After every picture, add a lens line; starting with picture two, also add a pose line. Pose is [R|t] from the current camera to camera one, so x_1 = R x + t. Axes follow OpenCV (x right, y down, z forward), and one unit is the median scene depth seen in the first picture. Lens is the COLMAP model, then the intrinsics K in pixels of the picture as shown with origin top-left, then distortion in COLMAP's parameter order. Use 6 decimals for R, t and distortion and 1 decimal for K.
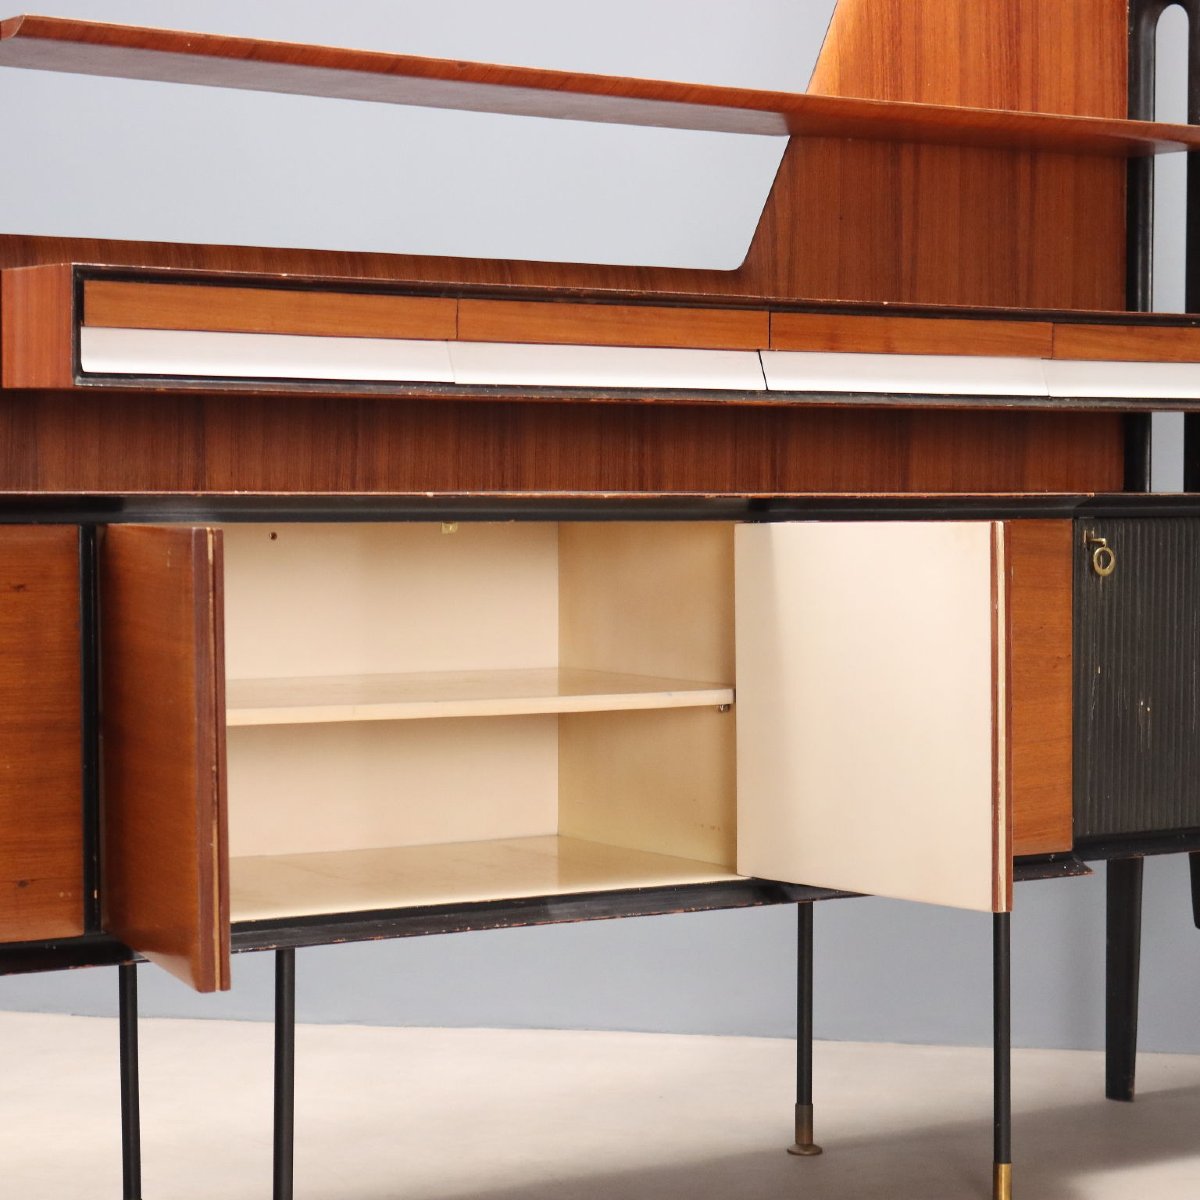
lens RADIAL K [[2924.3, 0, 597.4], [0, 2924.3, 599.2], [0, 0, 1]] dist [0.030600, 0.000000]
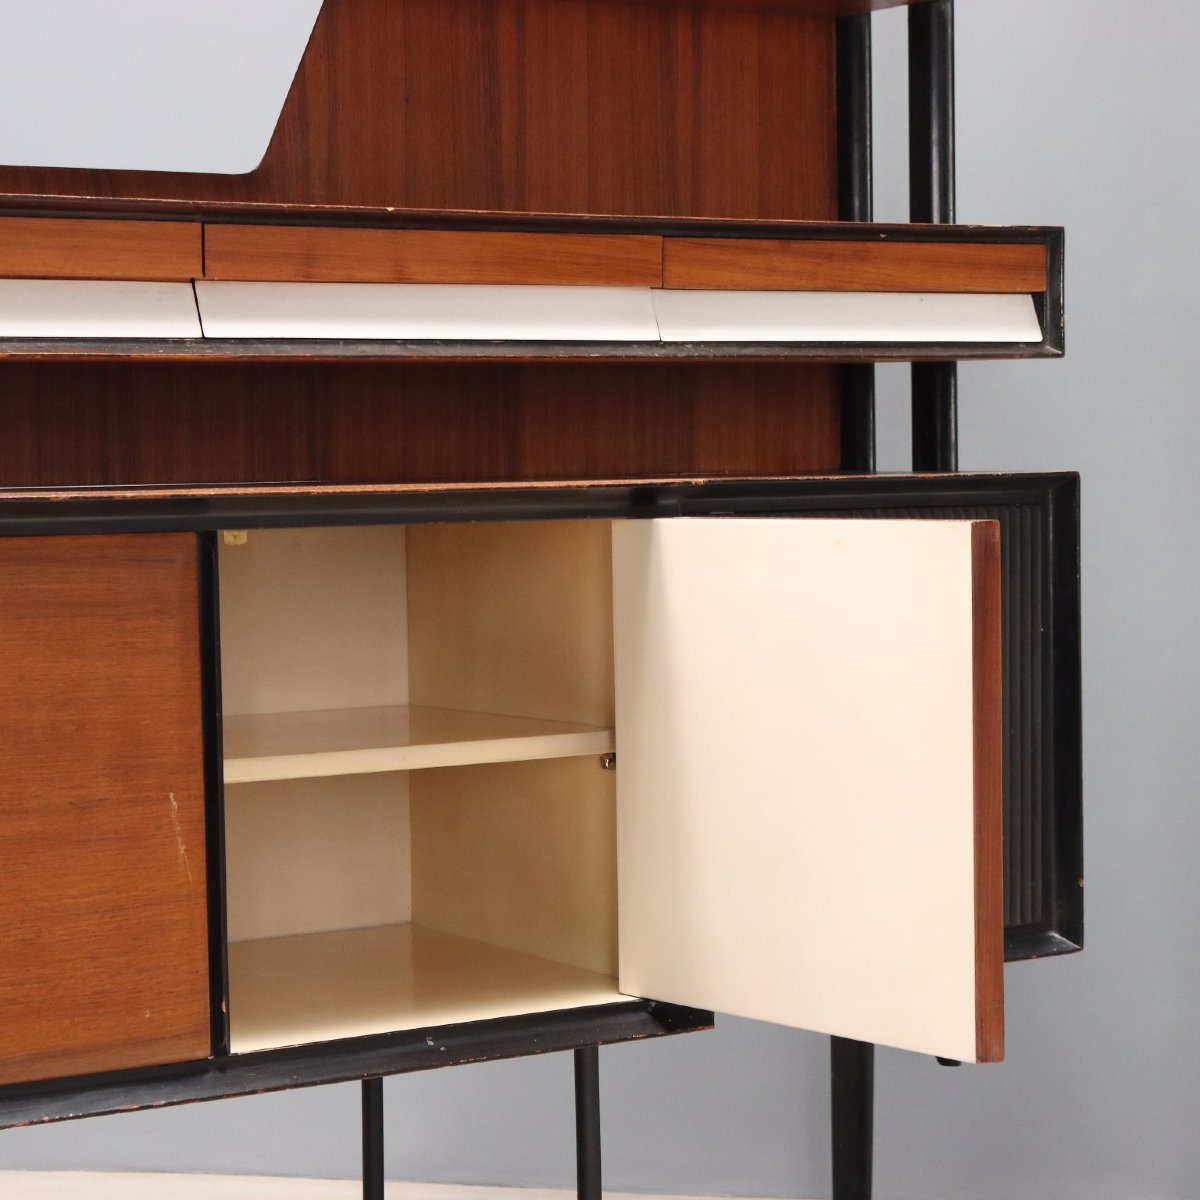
lens RADIAL K [[2924.3, 0, 600.8], [0, 2924.3, 593.1], [0, 0, 1]] dist [0.030600, 0.000000]
pose [[0.999680, -0.016460, -0.019217, 0.149432], [0.016642, 0.999818, 0.009337, -0.015306], [0.019059, -0.009654, 0.999772, 0.290389]]
